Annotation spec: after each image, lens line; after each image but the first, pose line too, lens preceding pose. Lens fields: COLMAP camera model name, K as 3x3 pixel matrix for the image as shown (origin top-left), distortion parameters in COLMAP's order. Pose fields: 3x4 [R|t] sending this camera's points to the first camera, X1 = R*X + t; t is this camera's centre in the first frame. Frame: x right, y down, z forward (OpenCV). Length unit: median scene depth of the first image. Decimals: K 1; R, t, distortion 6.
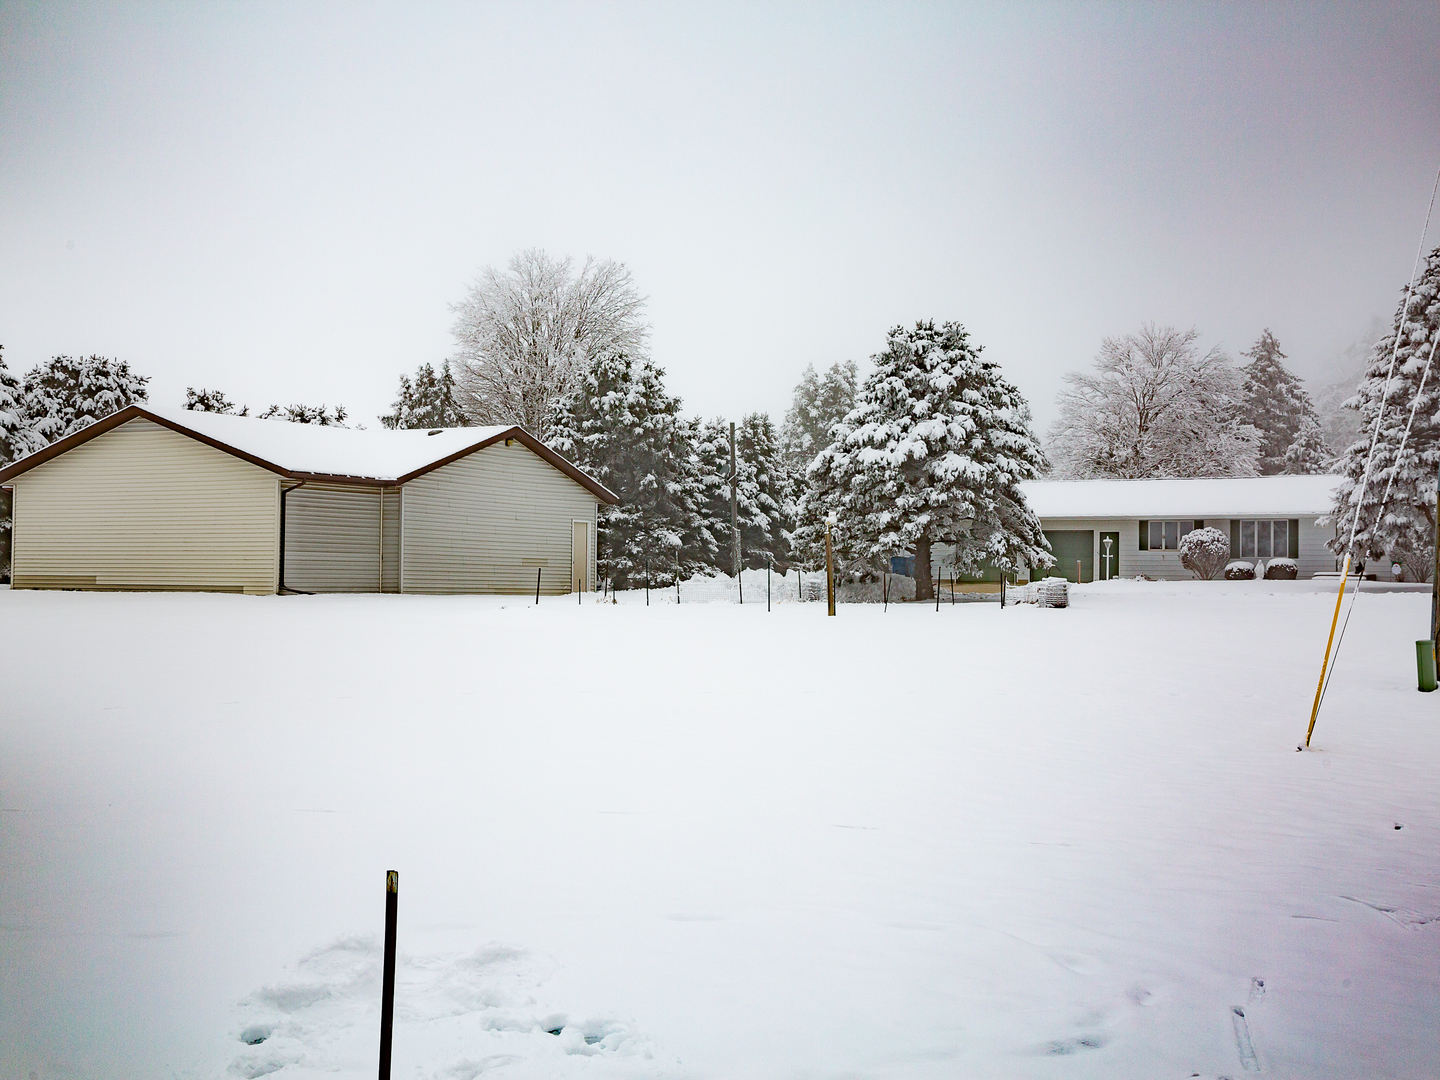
lens RADIAL K [[1807.8, 0, 718.2], [0, 1807.8, 540.4], [0, 0, 1]] dist [0.064870, 0.000000]
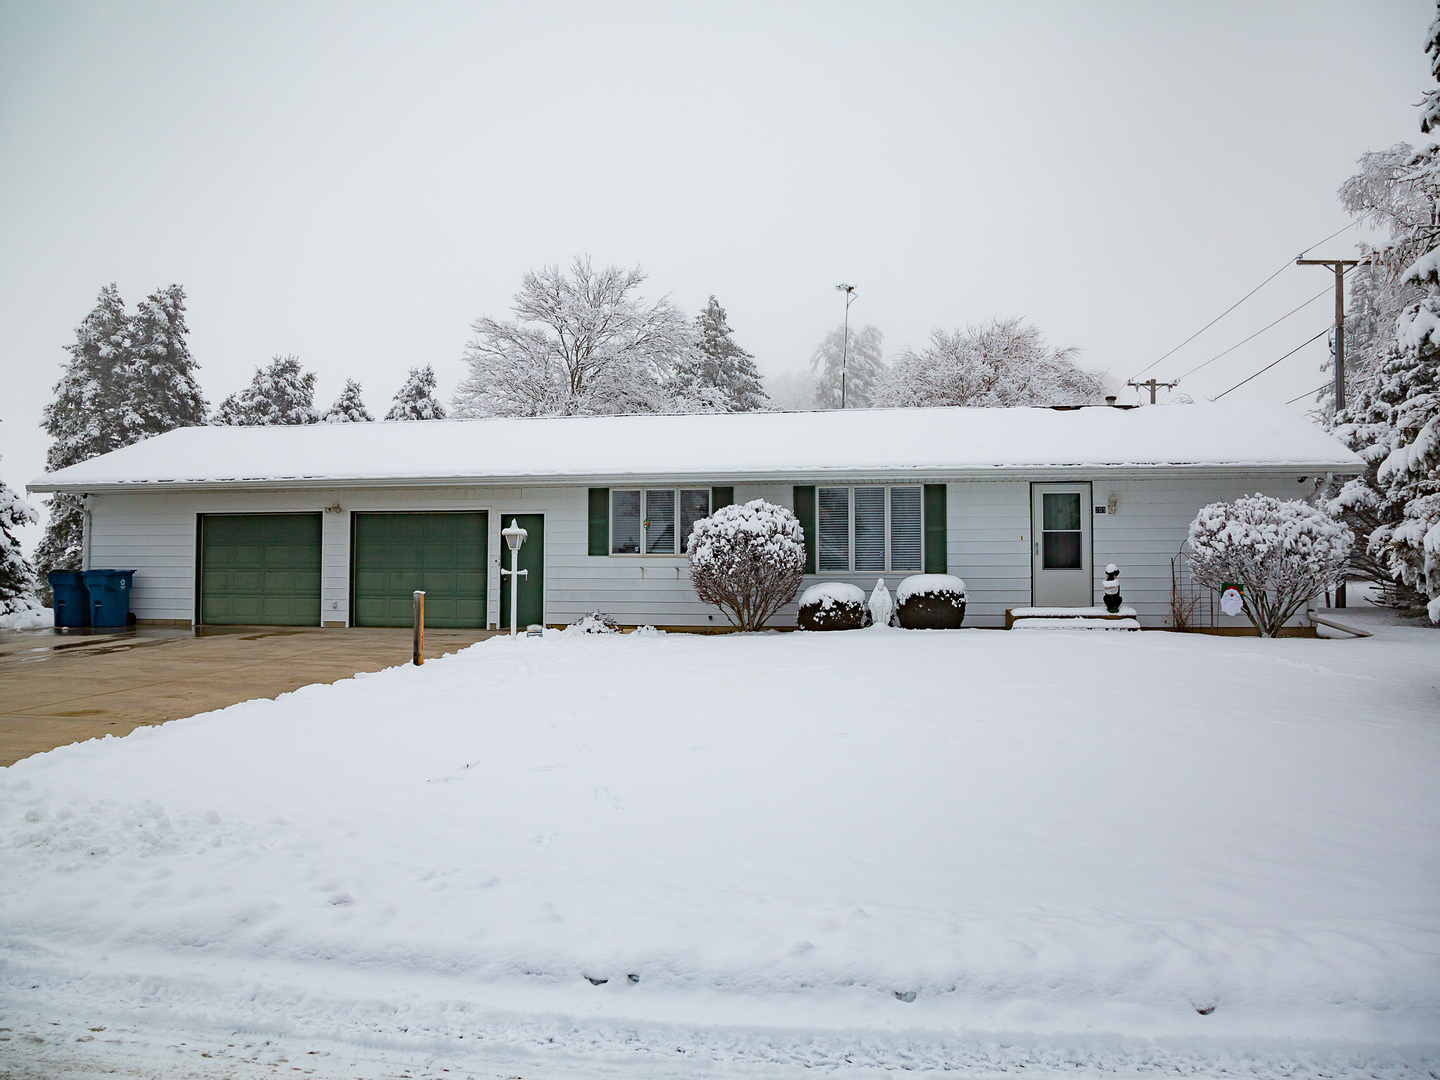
lens RADIAL K [[1122.6, 0, 720.7], [0, 1122.6, 528.8], [0, 0, 1]] dist [-0.086631, 0.032191]
pose [[0.931008, 0.006652, 0.364939, 0.168807], [-0.001315, 0.999889, -0.014872, 0.003078], [-0.364997, 0.013366, 0.930913, 0.762670]]
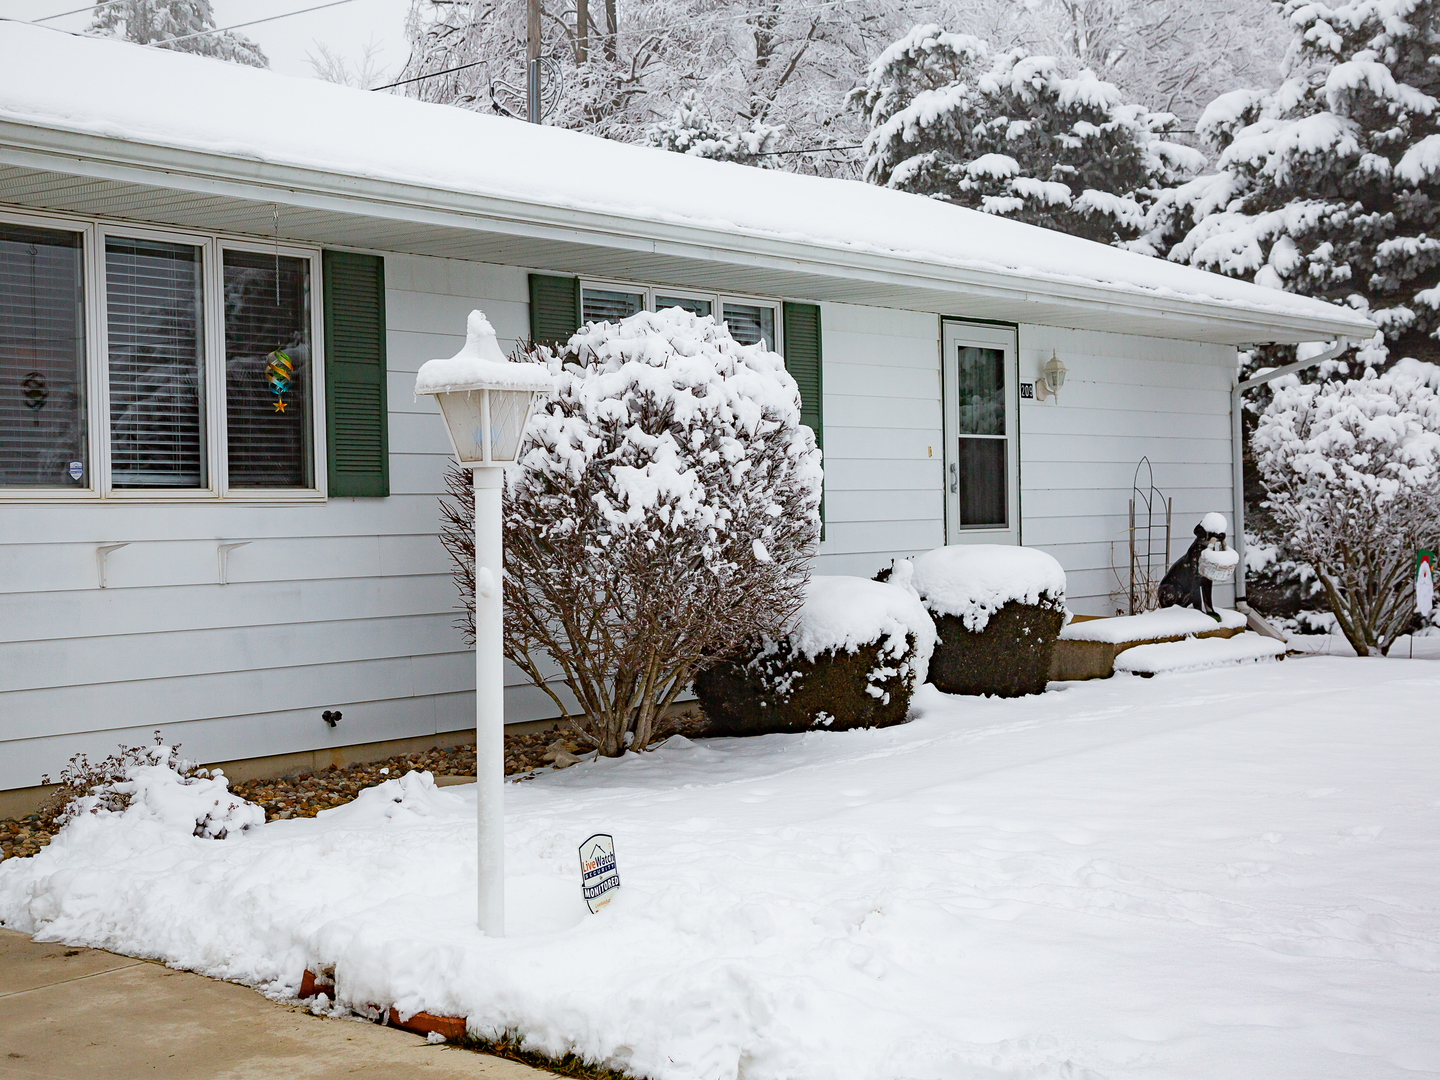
lens RADIAL K [[2043.2, 0, 719.4], [0, 2043.2, 539.6], [0, 0, 1]] dist [0.149917, 0.000000]
pose [[0.142943, -0.025684, 0.989398, 0.132805], [-0.007066, 0.999611, 0.026970, 0.004577], [-0.989706, -0.010846, 0.142706, 0.971919]]
